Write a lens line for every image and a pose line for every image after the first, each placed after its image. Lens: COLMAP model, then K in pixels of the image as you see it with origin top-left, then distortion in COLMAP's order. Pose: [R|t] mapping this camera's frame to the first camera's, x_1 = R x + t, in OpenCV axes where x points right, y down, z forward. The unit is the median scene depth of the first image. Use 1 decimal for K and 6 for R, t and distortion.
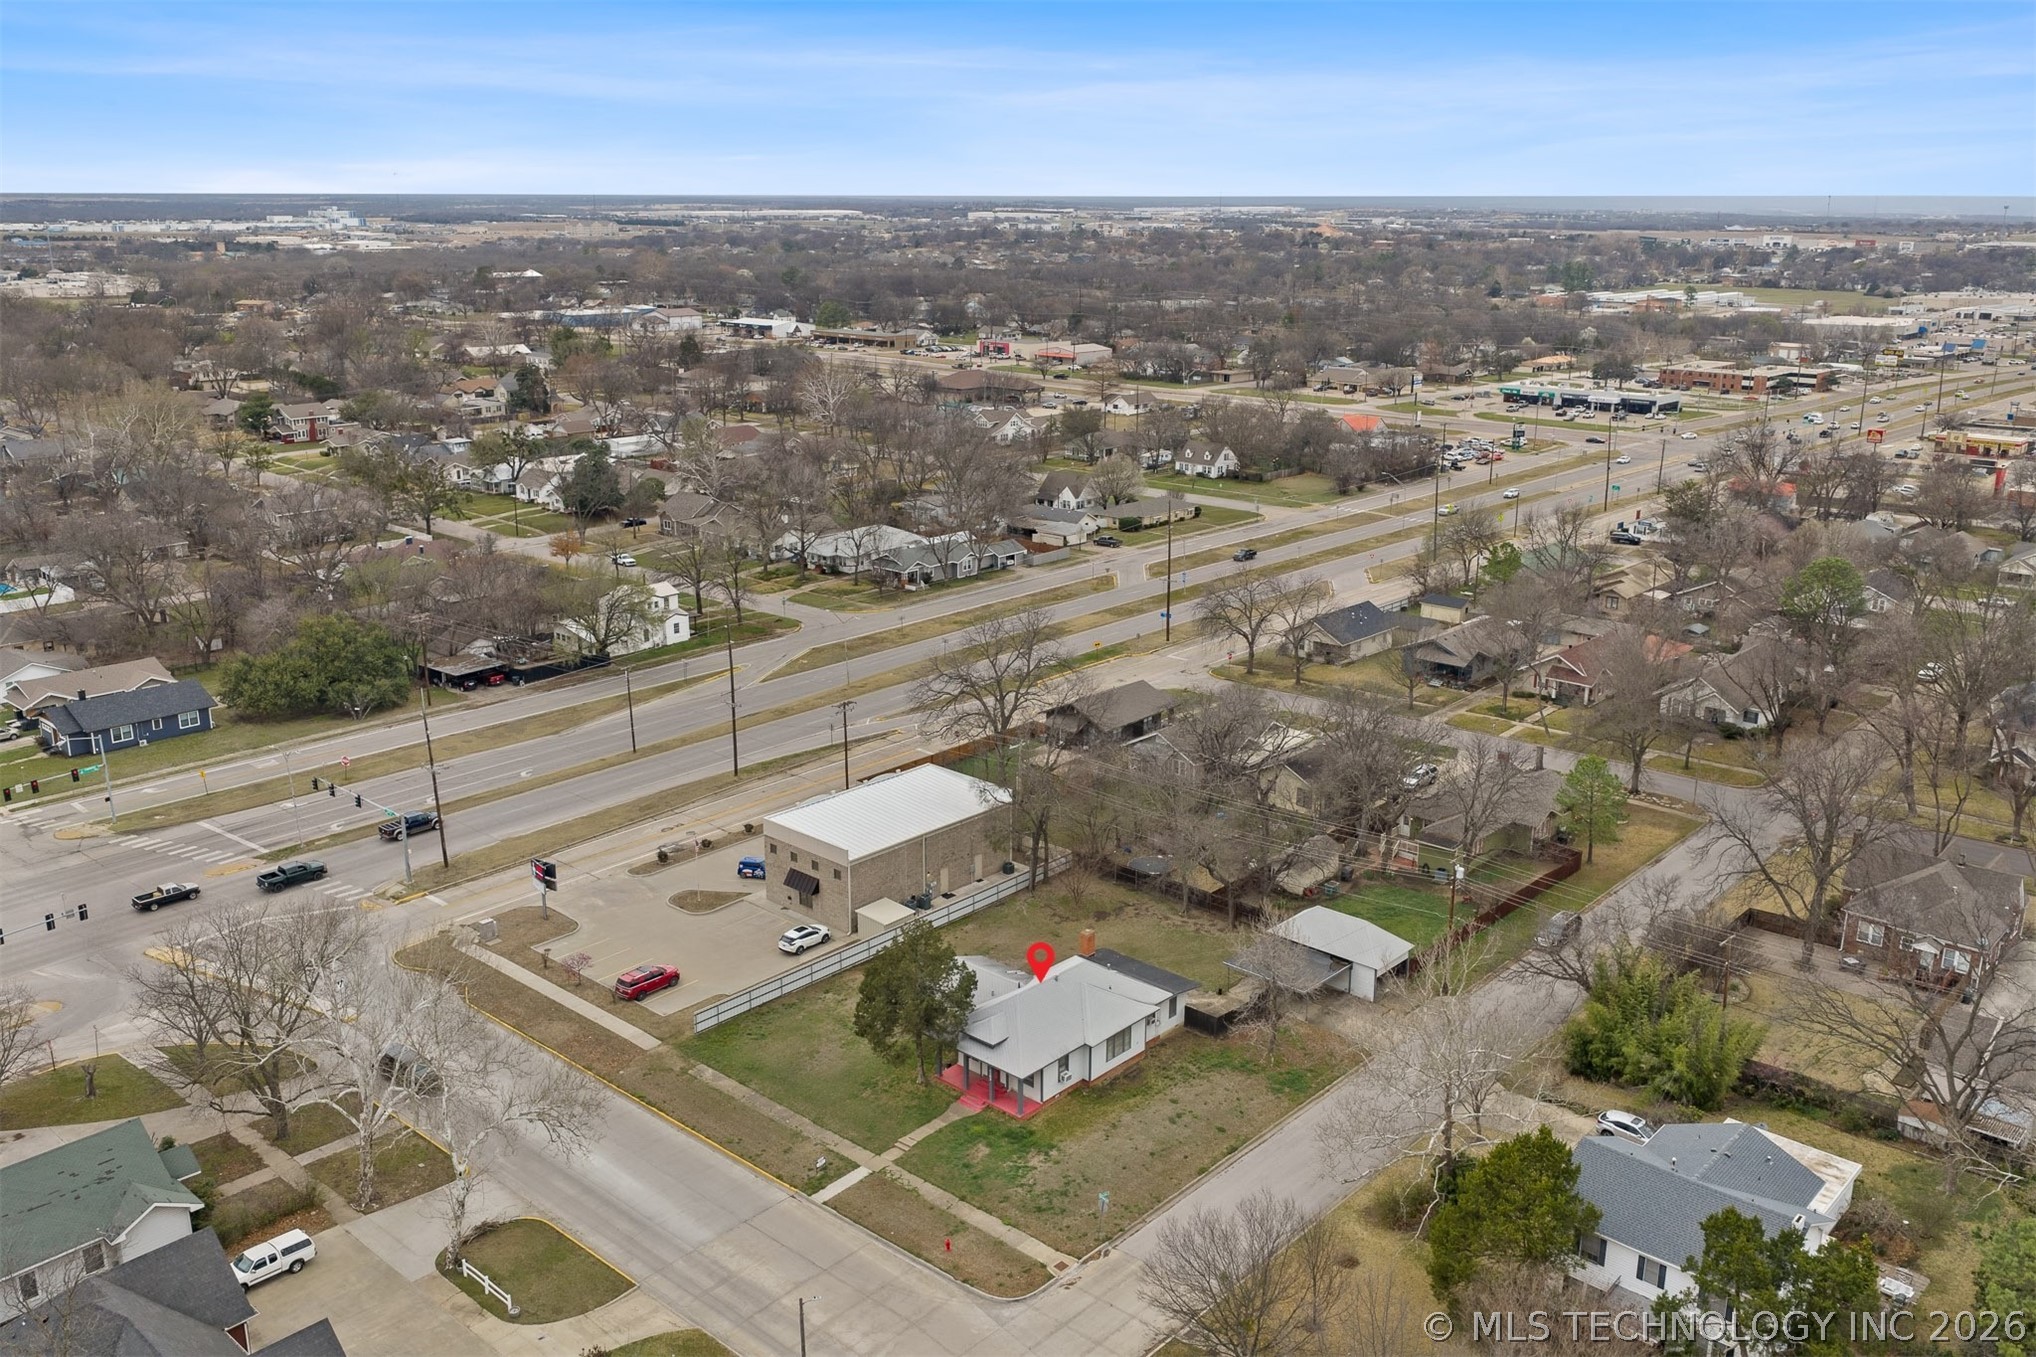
lens RADIAL K [[1704.7, 0, 1022.0], [0, 1704.7, 644.7], [0, 0, 1]] dist [-0.000642, -0.017844]
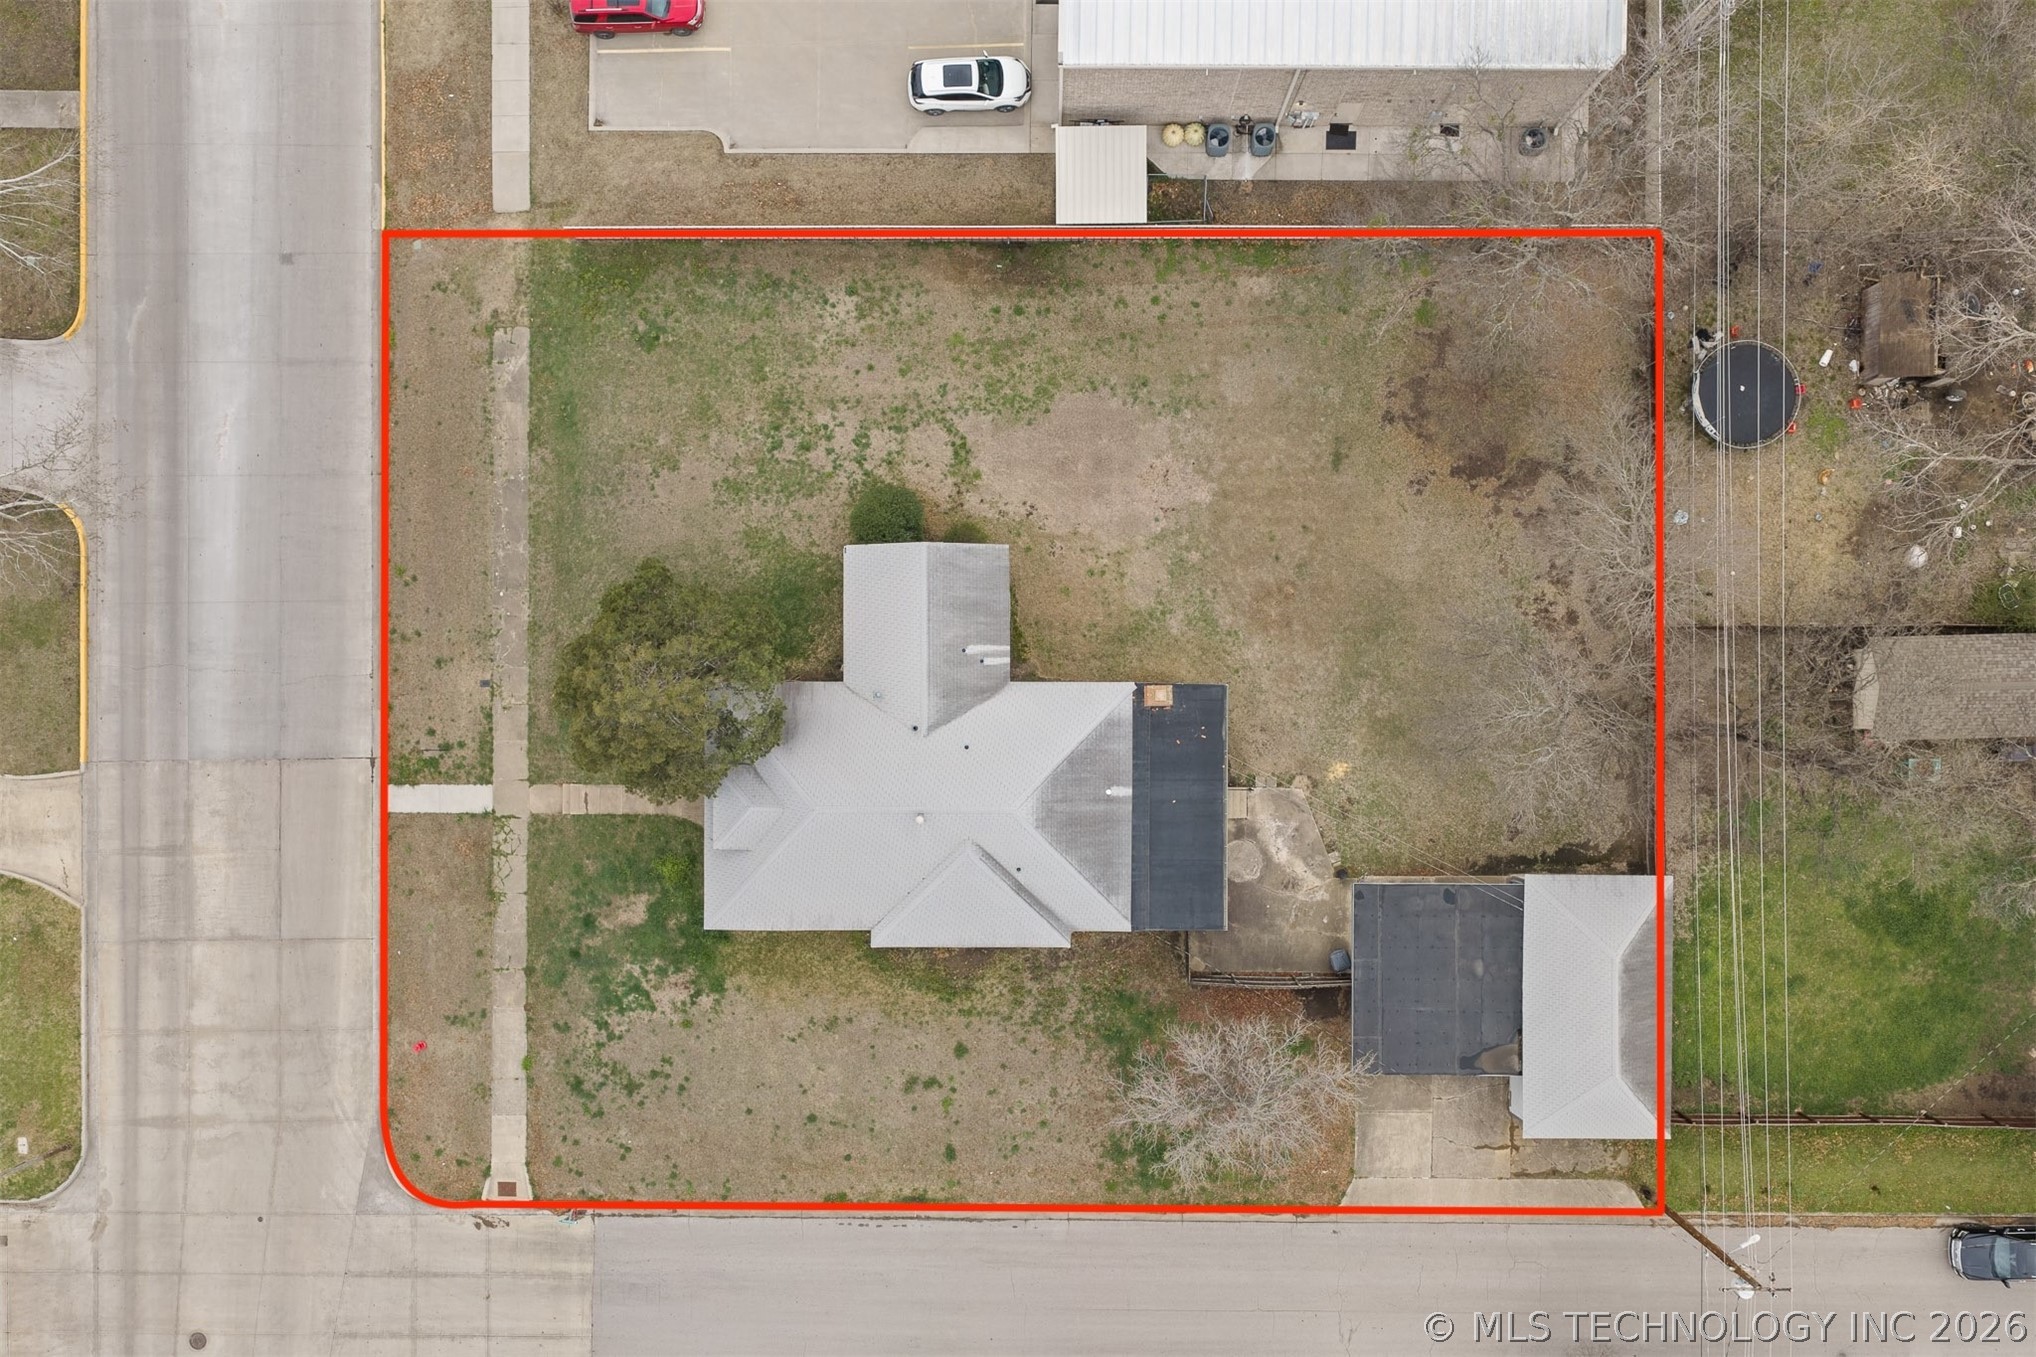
lens RADIAL K [[1687.9, 0, 1071.7], [0, 1687.9, 676.8], [0, 0, 1]] dist [0.004339, -0.001520]
pose [[0.668938, 0.743300, -0.005242, 0.014030], [-0.180187, 0.168994, 0.969007, -0.211090], [0.721149, -0.647260, 0.246979, 0.622929]]
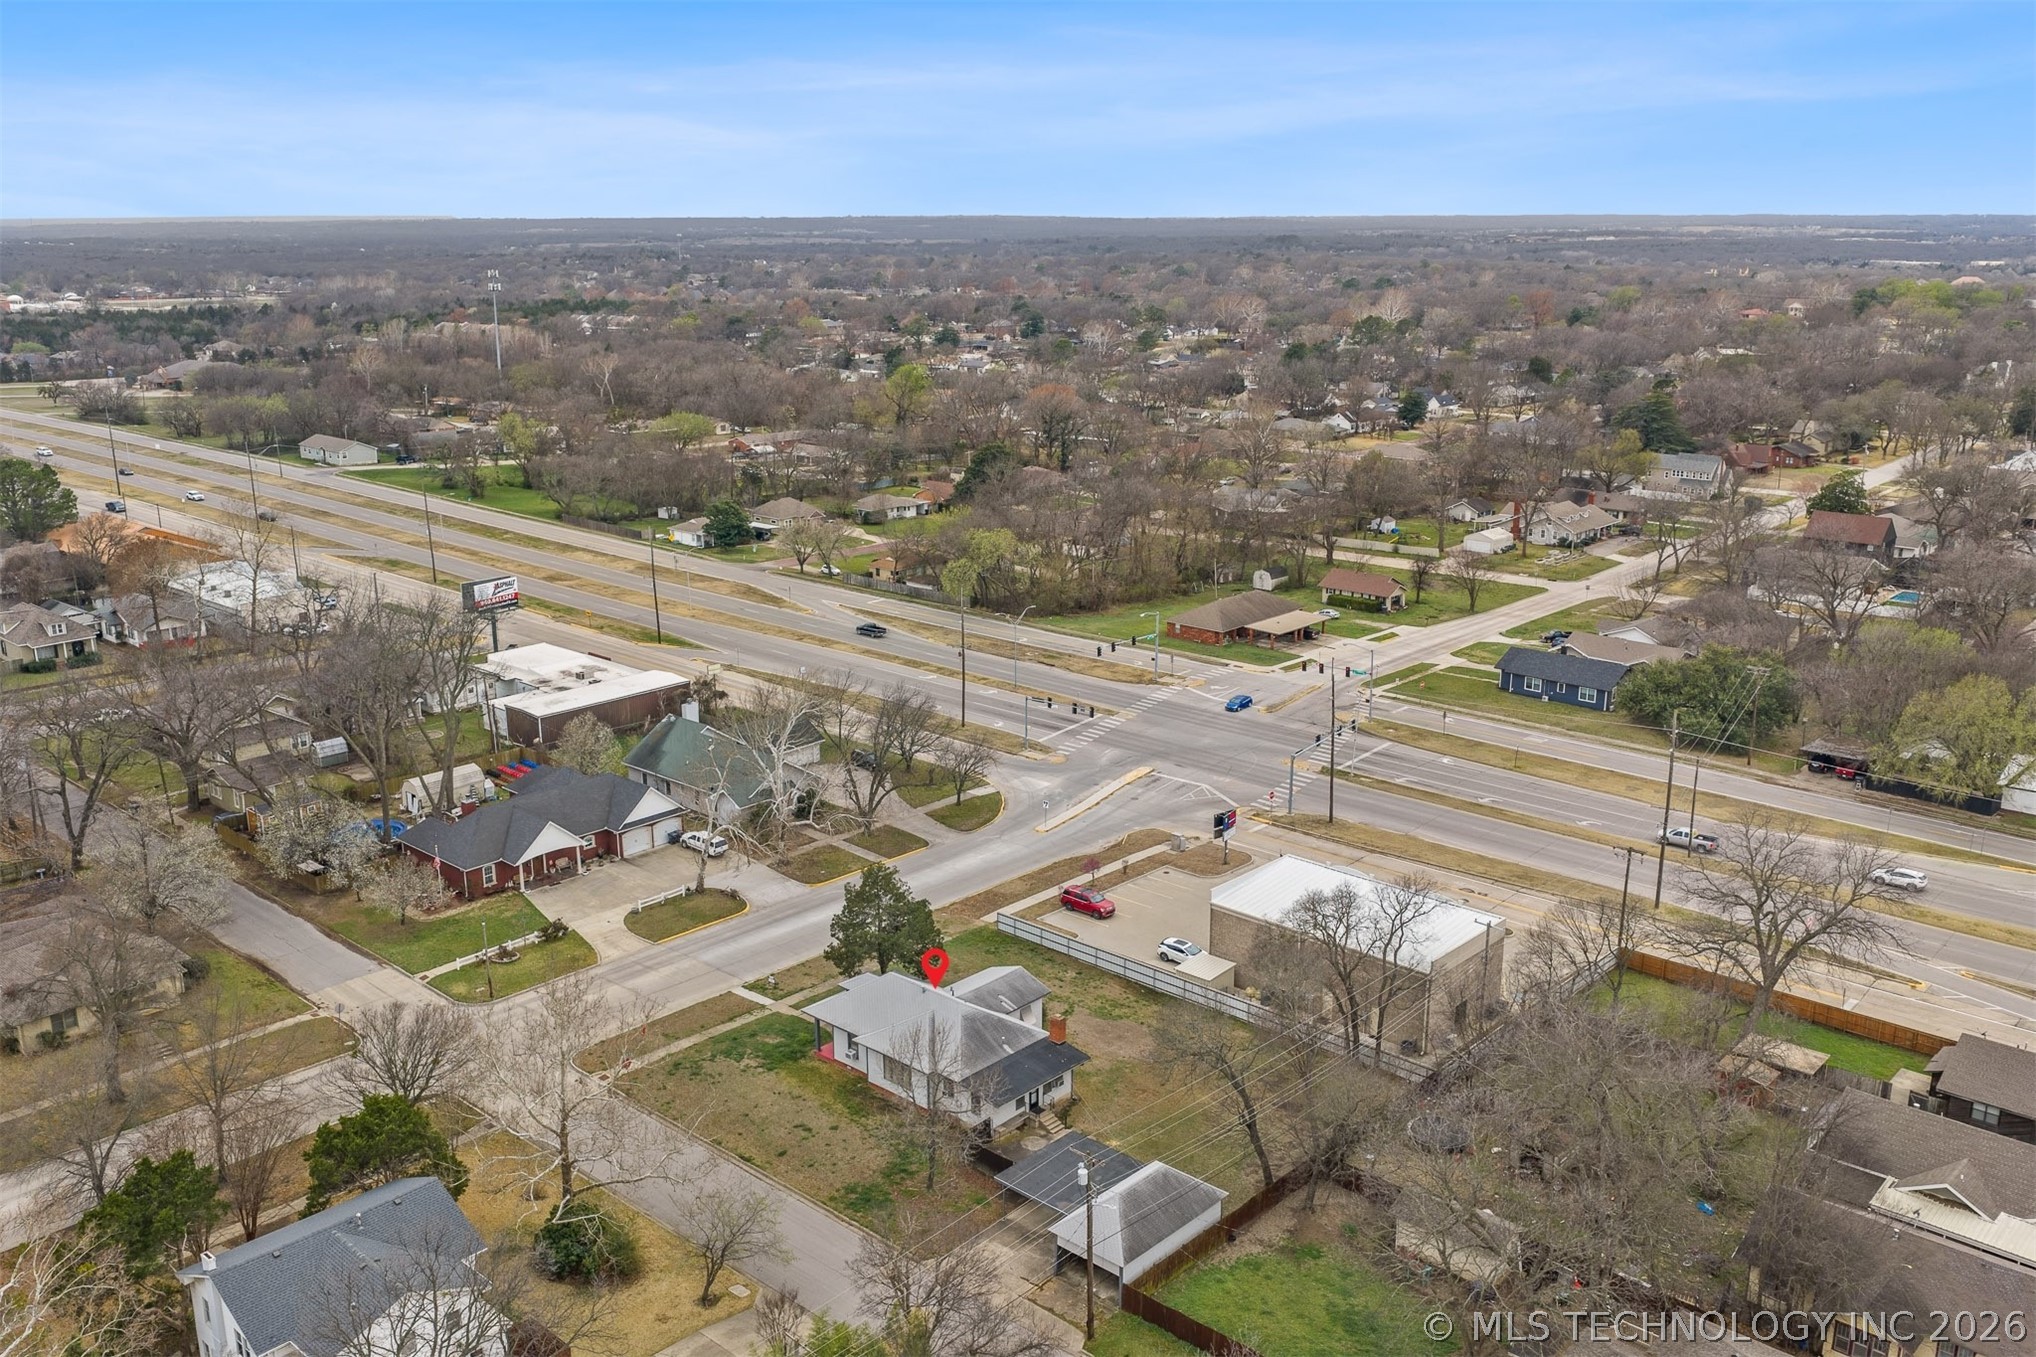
lens RADIAL K [[1687.9, 0, 1071.7], [0, 1687.9, 676.8], [0, 0, 1]] dist [0.004339, -0.001520]
pose [[0.017594, 0.262492, -0.964774, 0.646460], [-0.253649, 0.934528, 0.249638, -0.177881], [0.967136, 0.240322, 0.083023, 0.638063]]
